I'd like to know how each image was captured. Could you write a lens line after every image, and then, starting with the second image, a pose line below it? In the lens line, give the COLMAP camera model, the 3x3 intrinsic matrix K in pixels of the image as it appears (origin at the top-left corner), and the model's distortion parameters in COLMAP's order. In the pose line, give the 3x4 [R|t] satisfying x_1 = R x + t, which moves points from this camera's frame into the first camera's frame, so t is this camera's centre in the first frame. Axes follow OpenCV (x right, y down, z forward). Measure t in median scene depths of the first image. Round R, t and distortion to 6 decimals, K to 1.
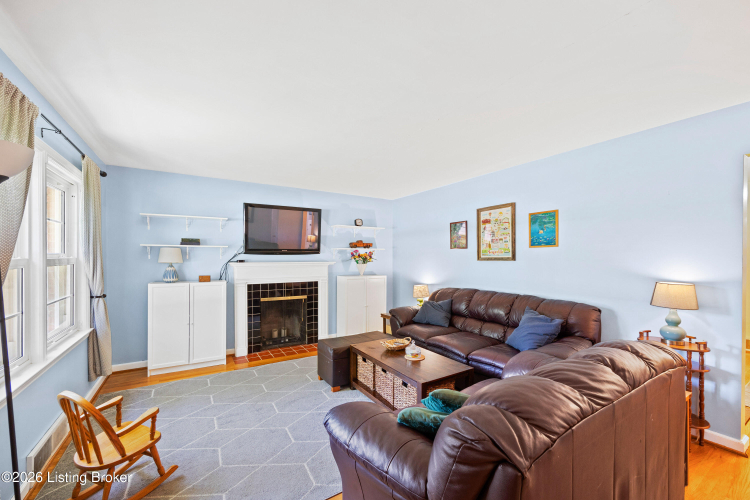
lens RADIAL K [[289.2, 0, 360.8], [0, 289.2, 256.0], [0, 0, 1]] dist [-0.002633, -0.000542]
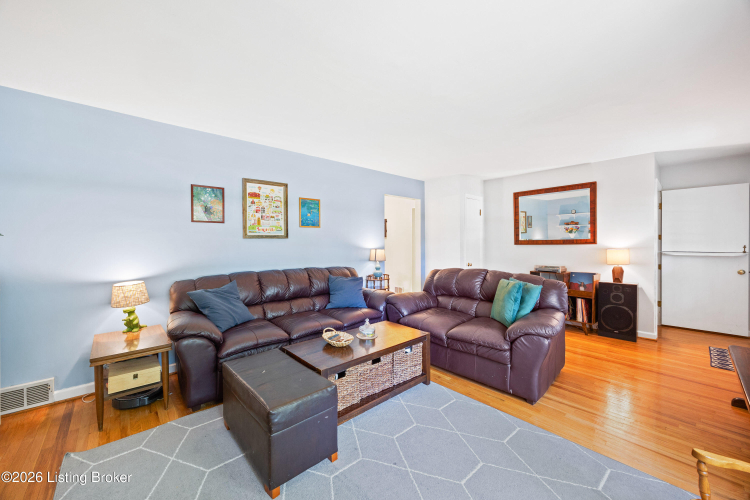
lens RADIAL K [[289.2, 0, 371.0], [0, 289.2, 246.9], [0, 0, 1]] dist [-0.002633, -0.000542]
pose [[-0.187113, -0.008953, 0.982298, -0.499620], [-0.002553, 0.999960, 0.008628, 0.032478], [-0.982335, -0.000893, -0.187128, 0.774715]]
